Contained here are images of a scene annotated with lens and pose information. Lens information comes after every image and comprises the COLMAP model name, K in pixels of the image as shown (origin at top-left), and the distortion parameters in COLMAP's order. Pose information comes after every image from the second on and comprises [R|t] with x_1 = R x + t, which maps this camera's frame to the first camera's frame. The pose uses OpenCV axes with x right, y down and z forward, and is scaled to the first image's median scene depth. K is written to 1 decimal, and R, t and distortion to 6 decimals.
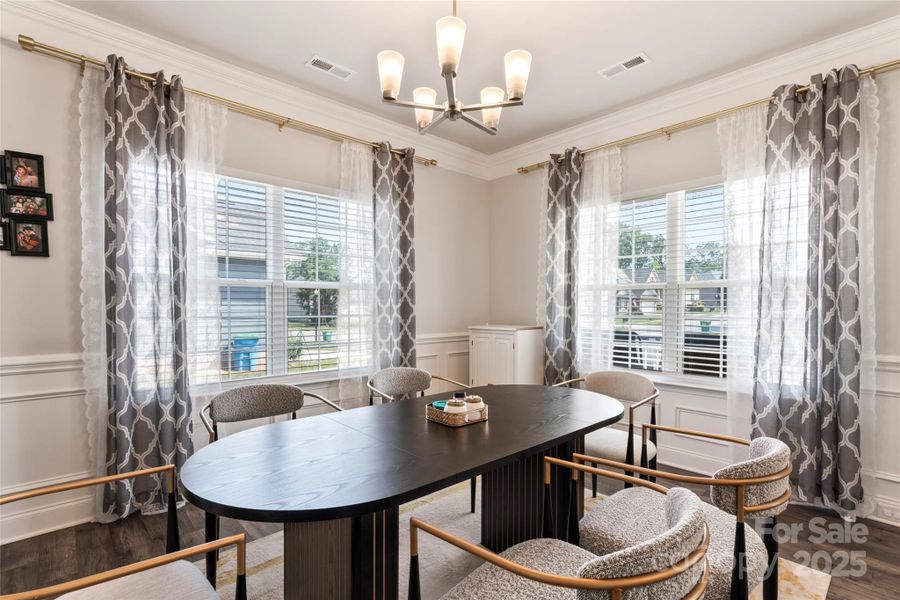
lens RADIAL K [[417.6, 0, 446.9], [0, 417.6, 303.1], [0, 0, 1]] dist [-0.003314, -0.000309]
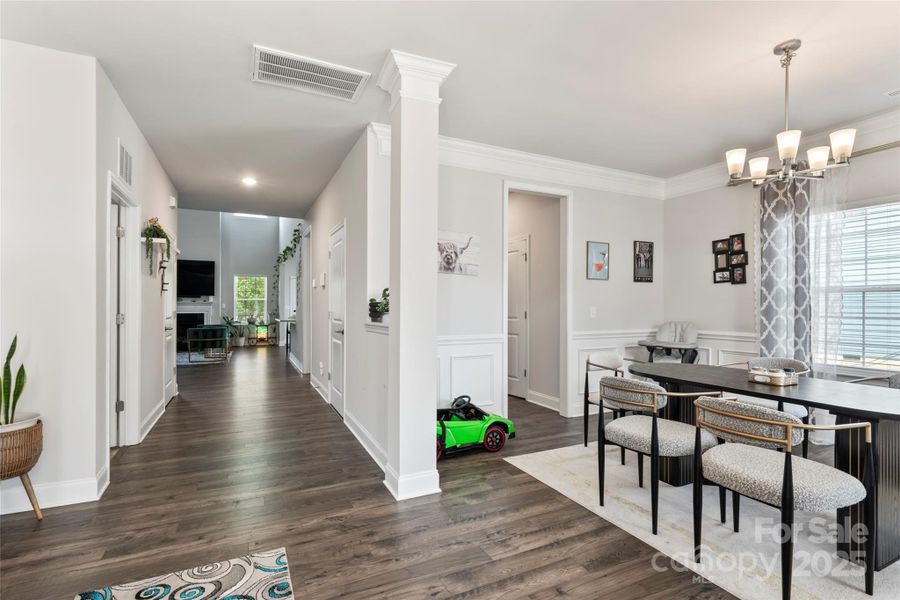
lens RADIAL K [[417.6, 0, 446.9], [0, 417.6, 303.1], [0, 0, 1]] dist [-0.003314, -0.000309]
pose [[-0.269371, -0.003345, -0.963031, 1.355549], [0.005578, 0.999972, -0.005033, -0.014183], [0.963020, -0.006727, -0.269345, 0.160077]]
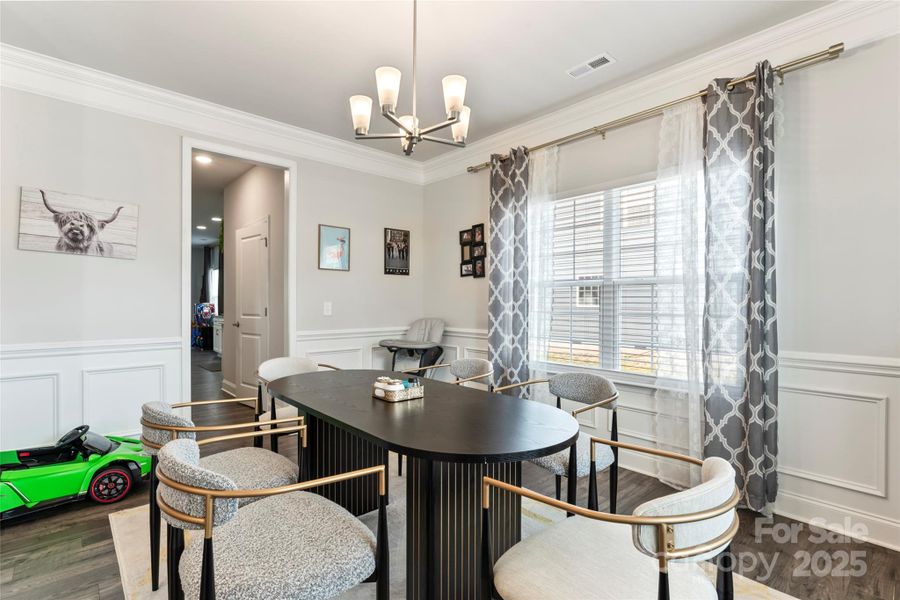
lens RADIAL K [[414.8, 0, 448.2], [0, 414.8, 299.6], [0, 0, 1]] dist [-0.002538, -0.000132]
pose [[0.006962, -0.004621, -0.999965, 0.901235], [0.003861, 0.999982, -0.004595, -0.001149], [0.999968, -0.003829, 0.006980, 0.830115]]
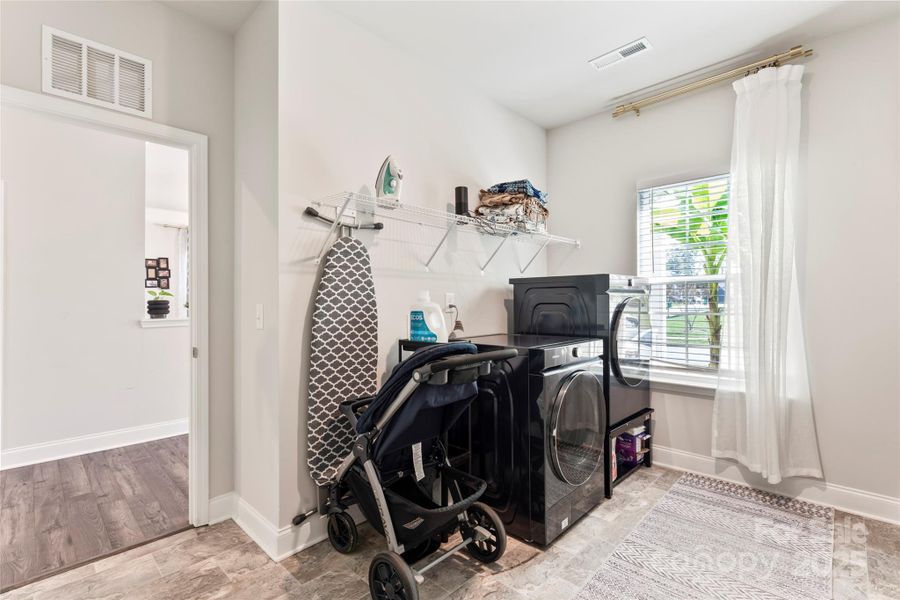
lens RADIAL K [[414.8, 0, 448.2], [0, 414.8, 299.6], [0, 0, 1]] dist [-0.002538, -0.000132]
pose [[0.997604, -0.000229, 0.069181, 0.957922], [0.000328, 0.999999, -0.001425, -0.025923], [-0.069180, 0.001445, 0.997603, -2.325779]]
